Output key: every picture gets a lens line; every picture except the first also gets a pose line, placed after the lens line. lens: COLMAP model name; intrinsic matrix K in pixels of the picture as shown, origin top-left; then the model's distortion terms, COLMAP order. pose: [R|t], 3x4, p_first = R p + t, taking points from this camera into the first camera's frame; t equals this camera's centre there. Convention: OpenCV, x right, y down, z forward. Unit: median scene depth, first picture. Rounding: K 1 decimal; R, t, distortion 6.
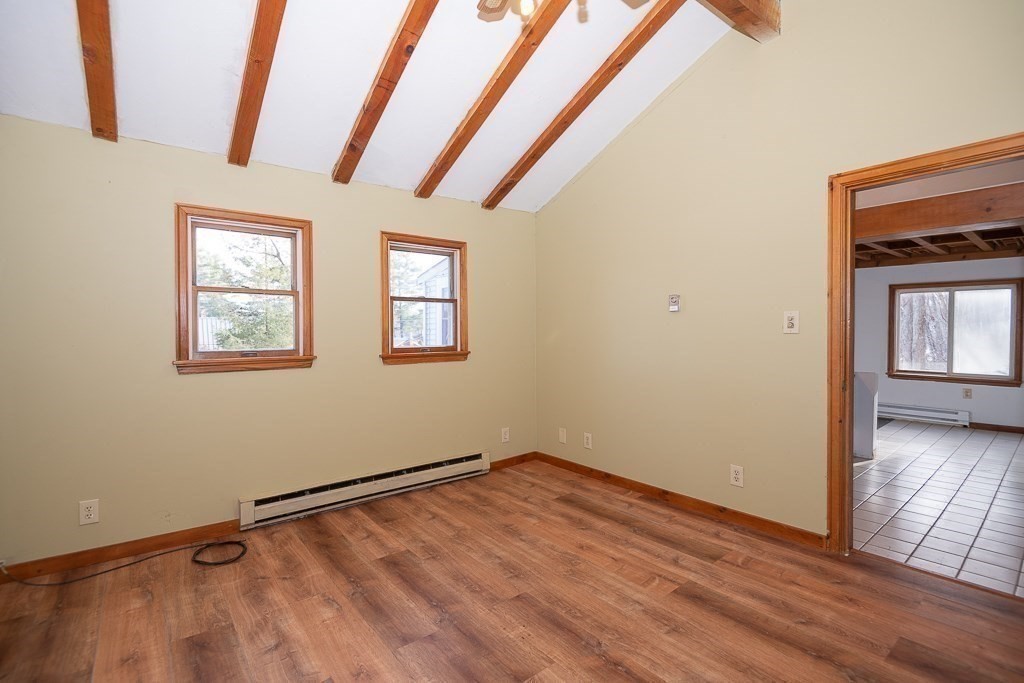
lens RADIAL K [[458.3, 0, 512.0], [0, 458.3, 341.5], [0, 0, 1]] dist [0.036366, -0.023304]
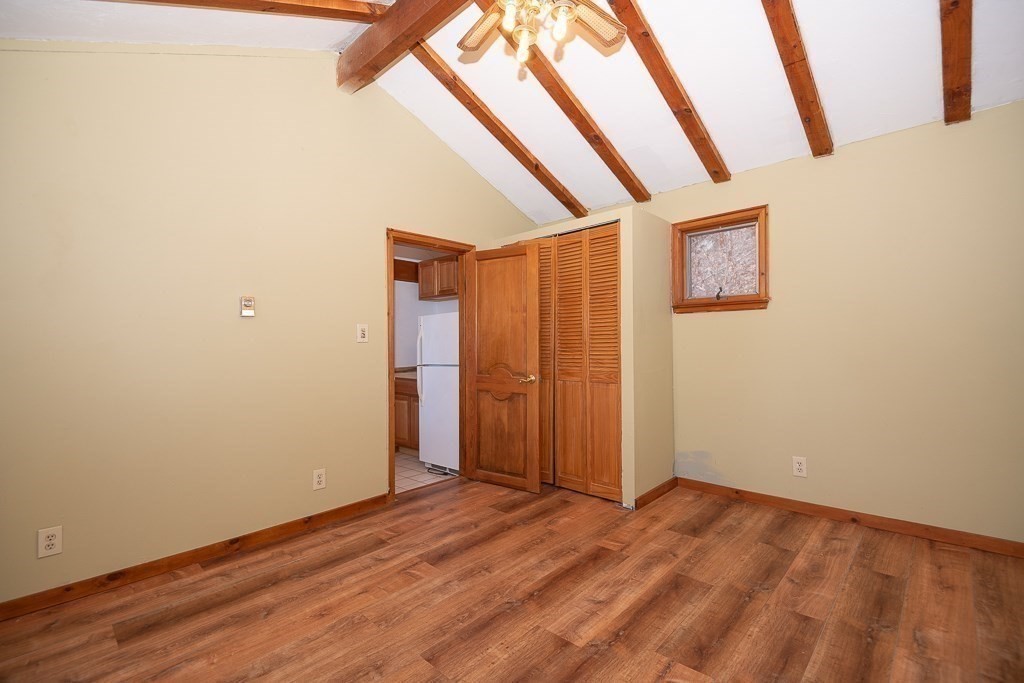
lens RADIAL K [[458.3, 0, 512.0], [0, 458.3, 341.5], [0, 0, 1]] dist [0.036366, -0.023304]
pose [[-0.130377, 0.010753, 0.991406, -0.708029], [0.033458, 0.999419, -0.006440, 0.001792], [-0.990900, 0.032331, -0.130661, 0.815213]]
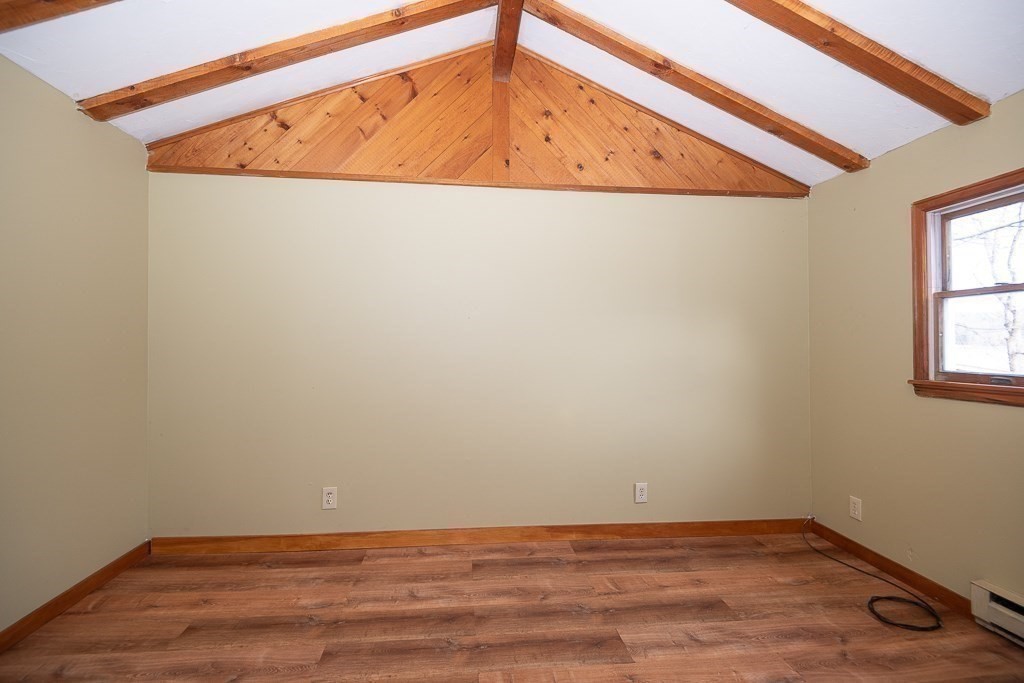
lens RADIAL K [[467.8, 0, 512.0], [0, 467.8, 341.5], [0, 0, 1]] dist [-0.000035, -0.010877]
pose [[-0.525949, 0.002135, -0.850513, 0.468568], [-0.011922, 0.999880, 0.009882, -0.033315], [0.850433, 0.015337, -0.525860, 0.873934]]
